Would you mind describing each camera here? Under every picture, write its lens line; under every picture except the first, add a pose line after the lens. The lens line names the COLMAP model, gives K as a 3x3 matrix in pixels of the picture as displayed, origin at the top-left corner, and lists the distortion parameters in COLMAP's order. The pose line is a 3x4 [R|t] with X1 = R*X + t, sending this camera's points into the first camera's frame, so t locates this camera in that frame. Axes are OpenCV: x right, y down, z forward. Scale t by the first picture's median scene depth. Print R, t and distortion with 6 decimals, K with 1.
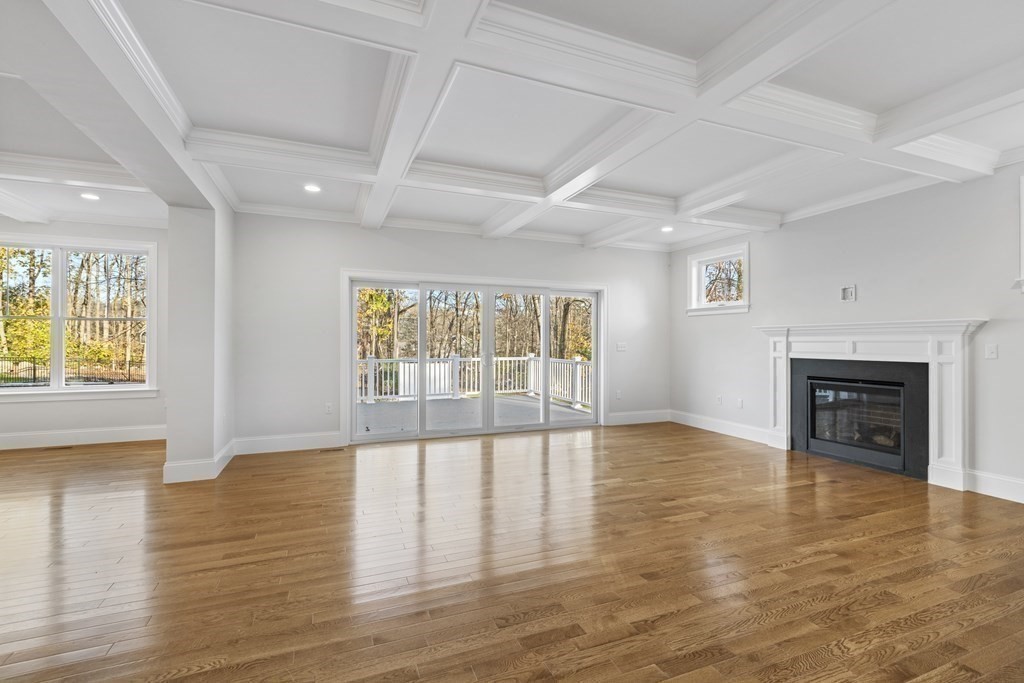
lens RADIAL K [[462.8, 0, 512.2], [0, 462.8, 338.1], [0, 0, 1]] dist [0.002320, -0.000680]
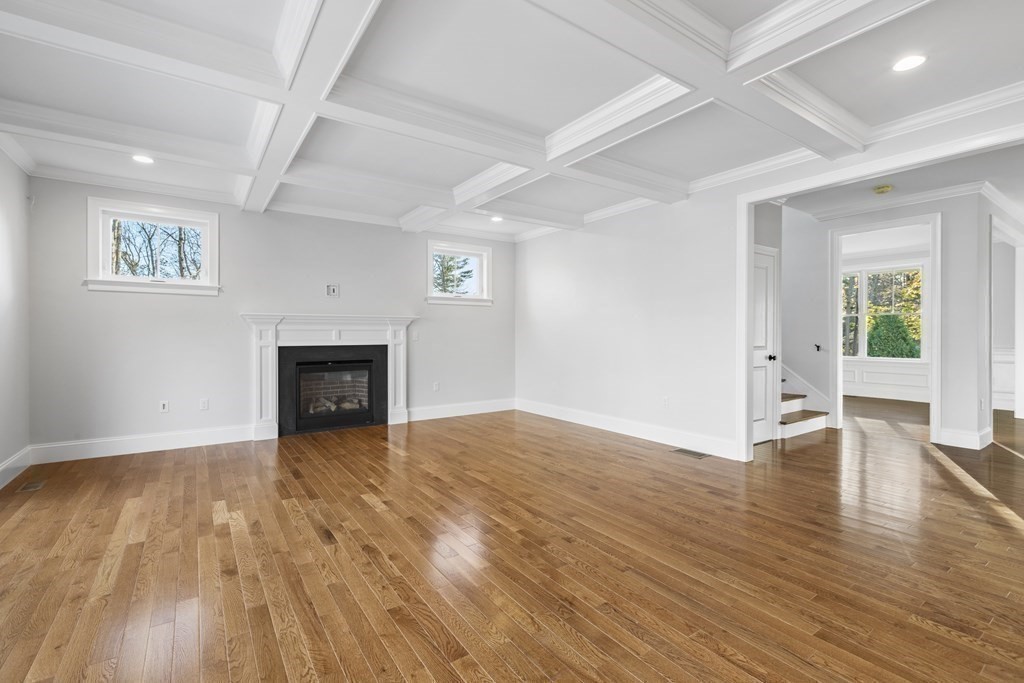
lens RADIAL K [[462.8, 0, 513.0], [0, 462.8, 335.9], [0, 0, 1]] dist [0.002320, -0.000680]
pose [[-0.225315, -0.007317, 0.974258, -0.552466], [-0.007575, 0.999955, 0.005759, 0.012354], [-0.974256, -0.006083, -0.225361, 0.815492]]
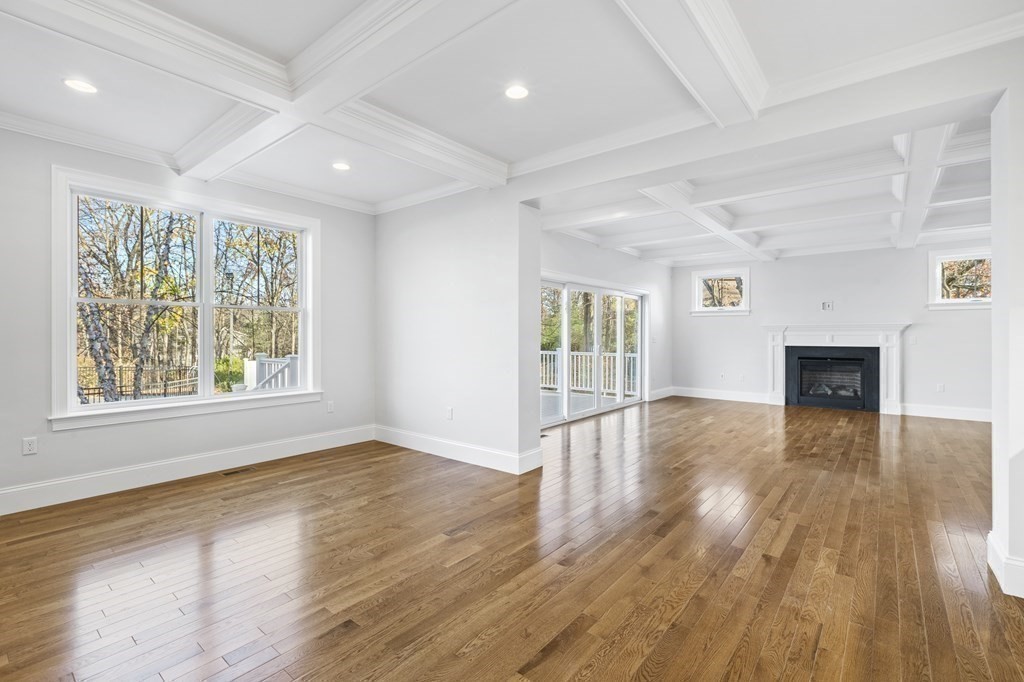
lens RADIAL K [[462.8, 0, 509.8], [0, 462.8, 336.3], [0, 0, 1]] dist [0.002320, -0.000680]
pose [[0.874560, -0.001623, 0.484914, -1.065339], [-0.003329, 0.999951, 0.009350, -0.000151], [-0.484905, -0.009791, 0.874512, 0.105755]]
